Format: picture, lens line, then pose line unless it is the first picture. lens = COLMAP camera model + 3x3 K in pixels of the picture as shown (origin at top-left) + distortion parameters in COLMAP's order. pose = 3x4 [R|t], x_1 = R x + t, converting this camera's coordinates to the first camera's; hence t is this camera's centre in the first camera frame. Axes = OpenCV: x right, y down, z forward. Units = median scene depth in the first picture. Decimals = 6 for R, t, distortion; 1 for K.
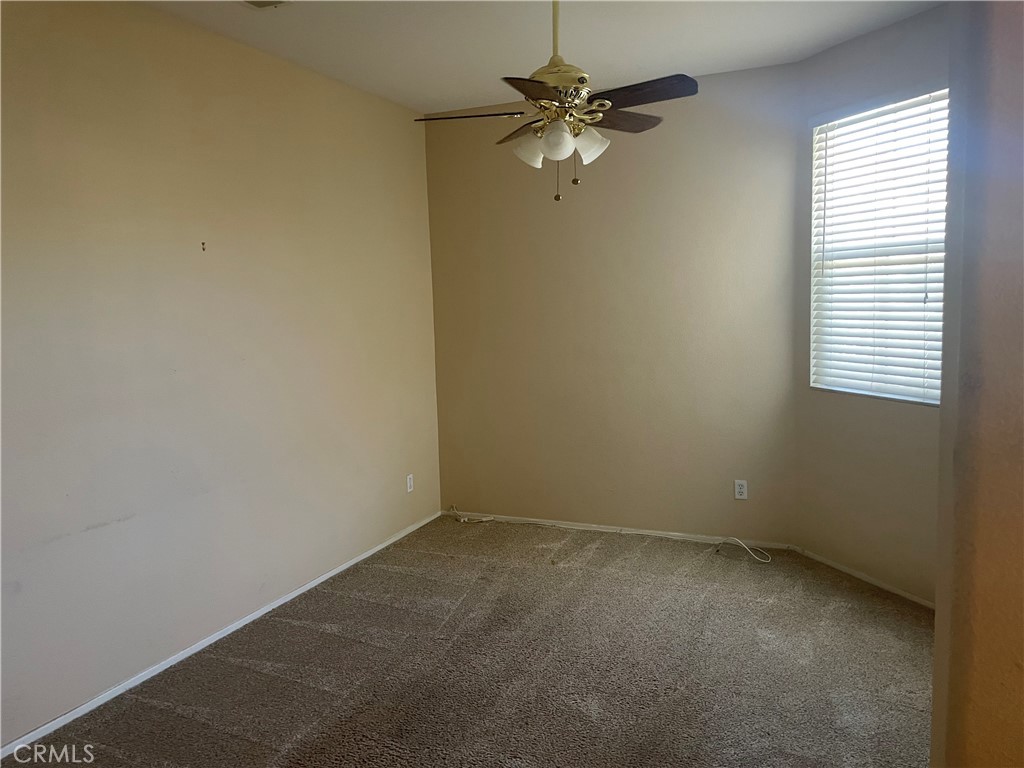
lens RADIAL K [[770.6, 0, 512.4], [0, 770.6, 385.9], [0, 0, 1]] dist [0.063600, -0.079714]
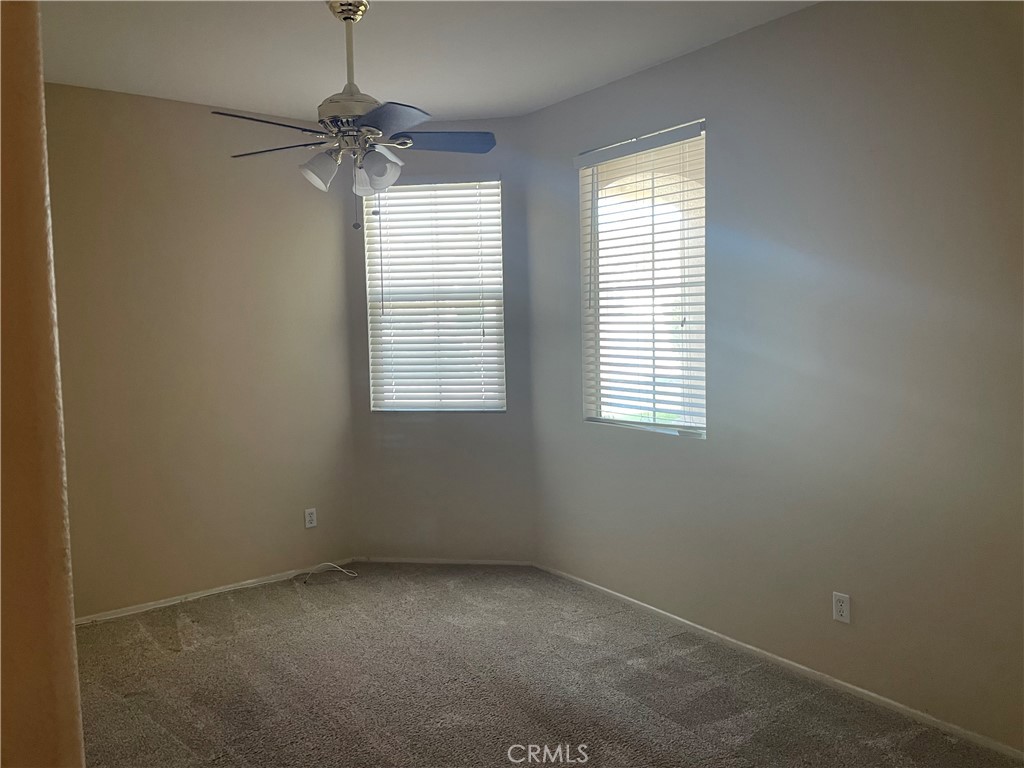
lens RADIAL K [[770.6, 0, 510.9], [0, 770.6, 385.7], [0, 0, 1]] dist [0.063600, -0.079714]
pose [[0.492737, -0.055147, 0.868429, -0.463611], [0.109707, 0.993964, 0.000872, -0.013361], [-0.863235, 0.094843, 0.495812, 0.239941]]
